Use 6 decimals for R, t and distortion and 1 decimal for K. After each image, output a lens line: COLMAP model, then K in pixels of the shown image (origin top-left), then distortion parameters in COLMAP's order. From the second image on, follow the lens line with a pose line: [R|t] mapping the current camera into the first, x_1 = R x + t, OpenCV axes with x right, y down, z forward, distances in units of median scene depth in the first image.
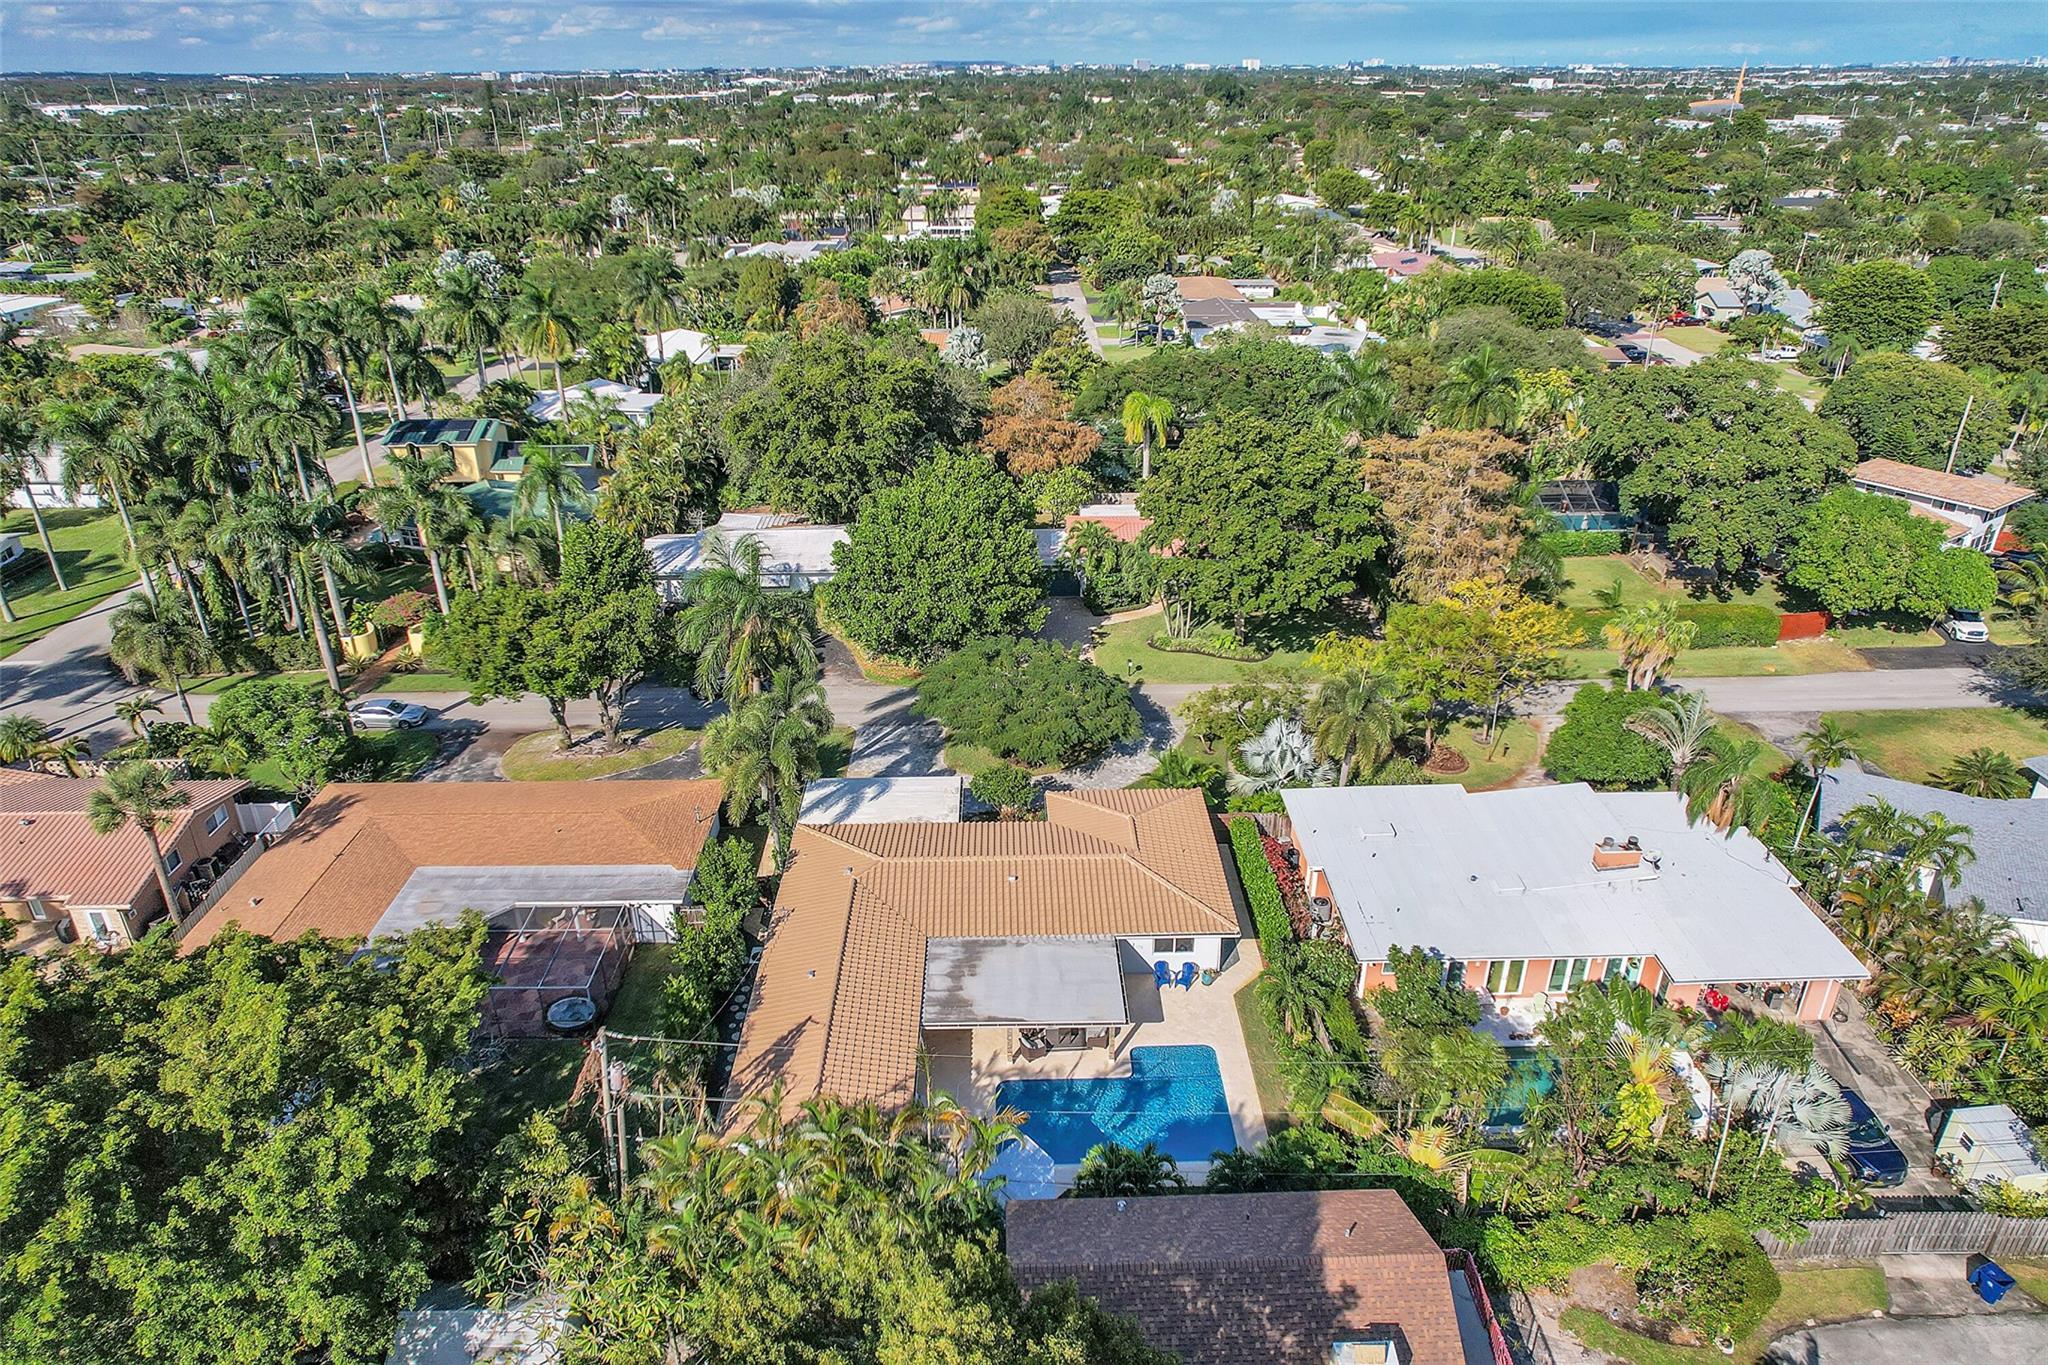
lens RADIAL K [[1316.2, 0, 1051.1], [0, 1316.2, 681.2], [0, 0, 1]] dist [-0.086631, 0.088118]
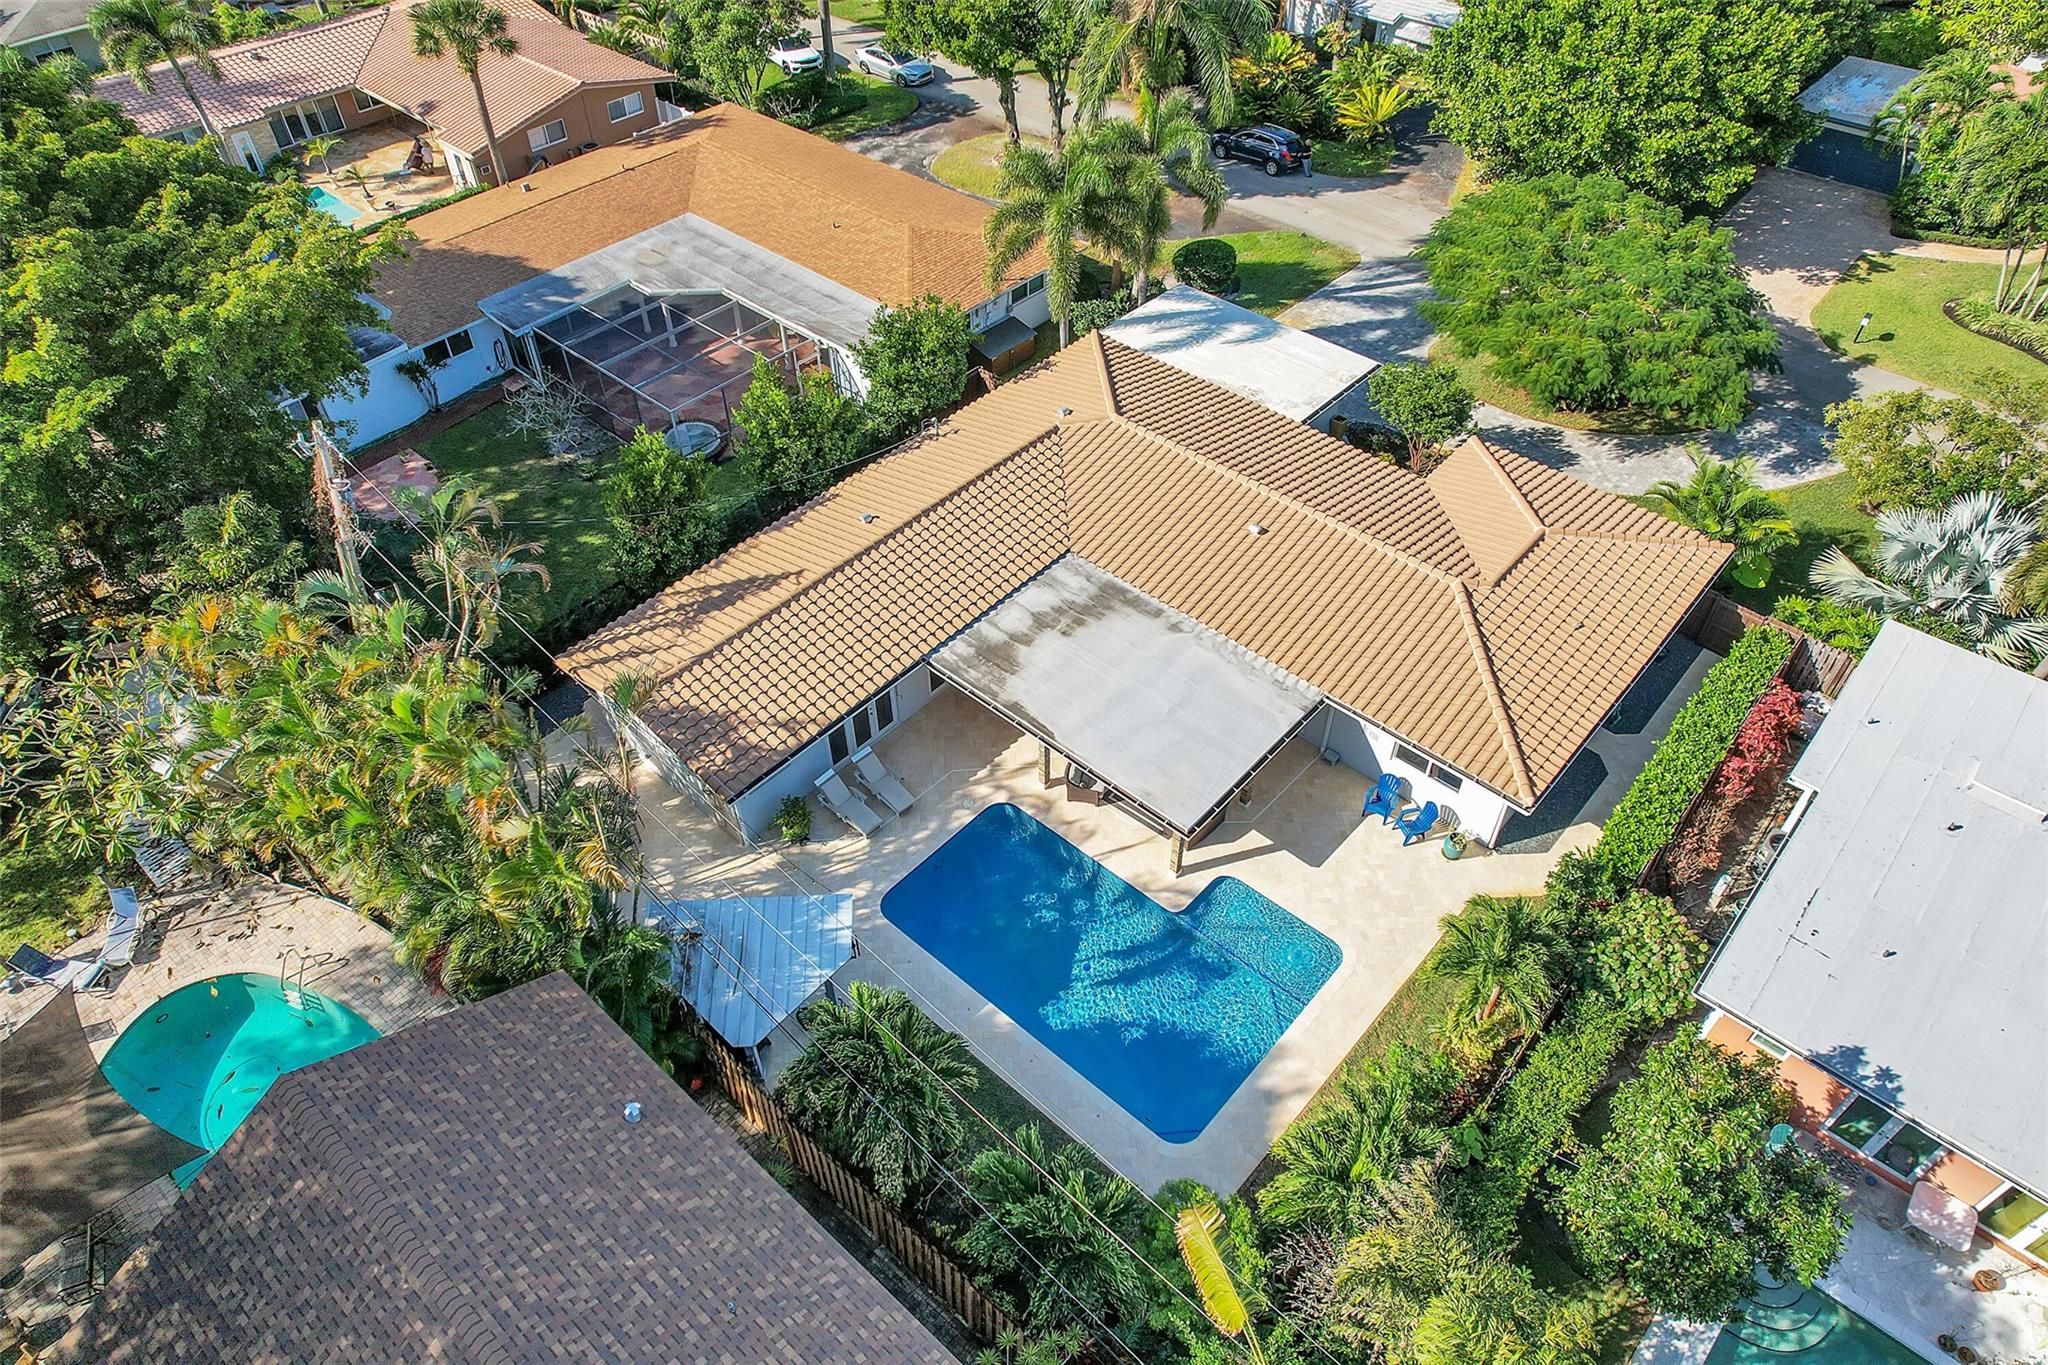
lens RADIAL K [[1295.9, 0, 1043.7], [0, 1295.9, 682.9], [0, 0, 1]] dist [-0.067206, 0.061559]
pose [[0.723633, 0.484978, -0.491072, 0.196536], [-0.294174, 0.860370, 0.416204, -0.003450], [0.624353, -0.156719, 0.765260, 0.432660]]
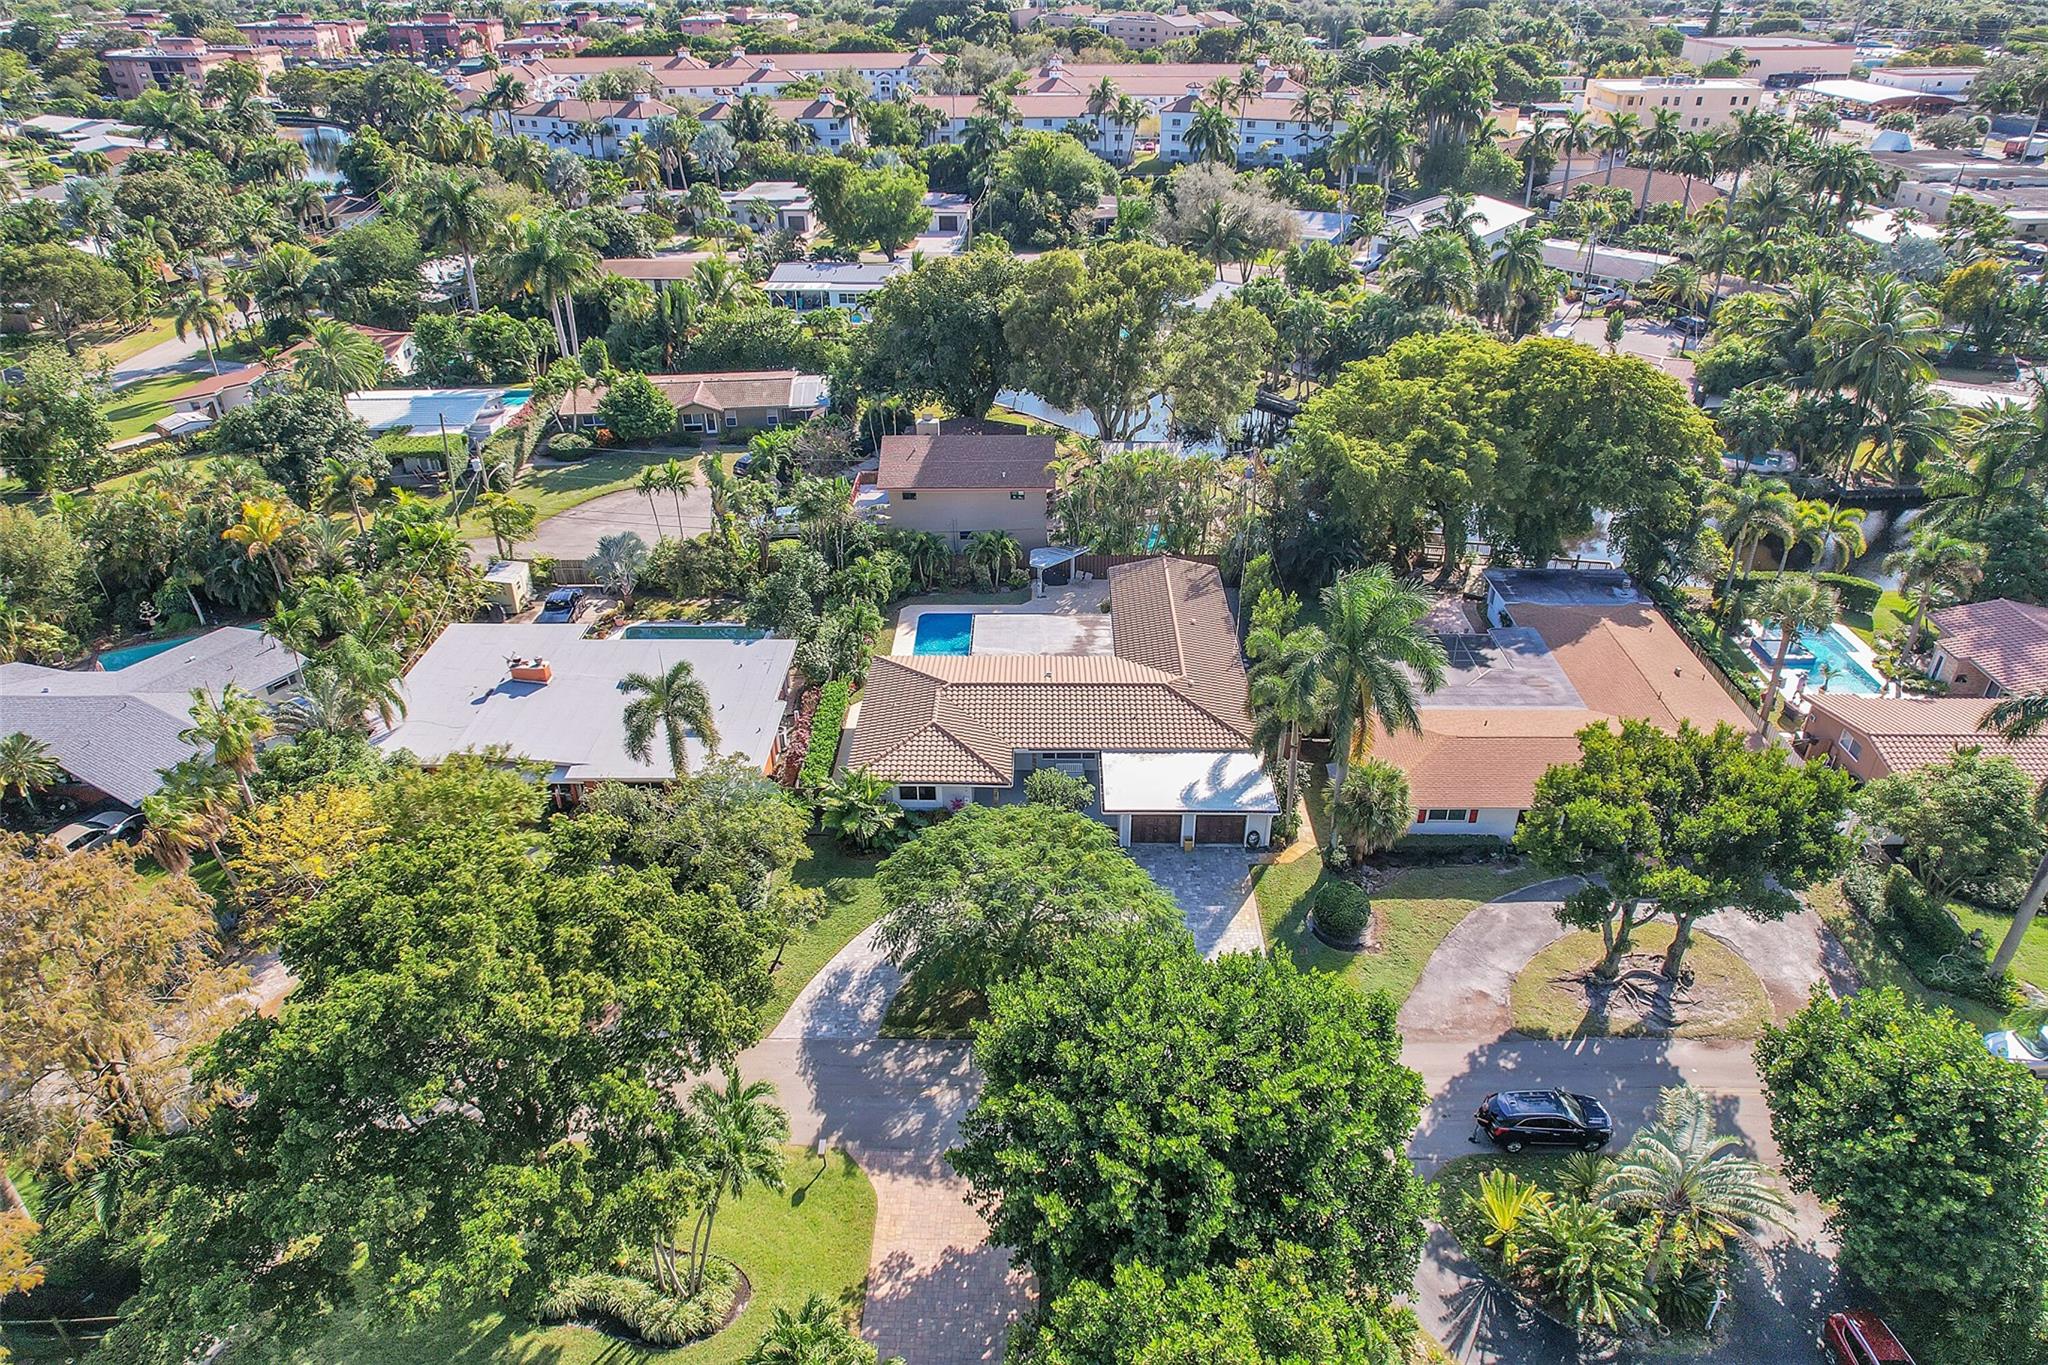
lens RADIAL K [[1295.9, 0, 1043.7], [0, 1295.9, 682.9], [0, 0, 1]] dist [-0.067206, 0.061559]
pose [[-0.999248, -0.010727, 0.037273, -0.061365], [0.024781, 0.562682, 0.826302, -0.729167], [-0.029837, 0.826604, -0.561992, 1.485904]]
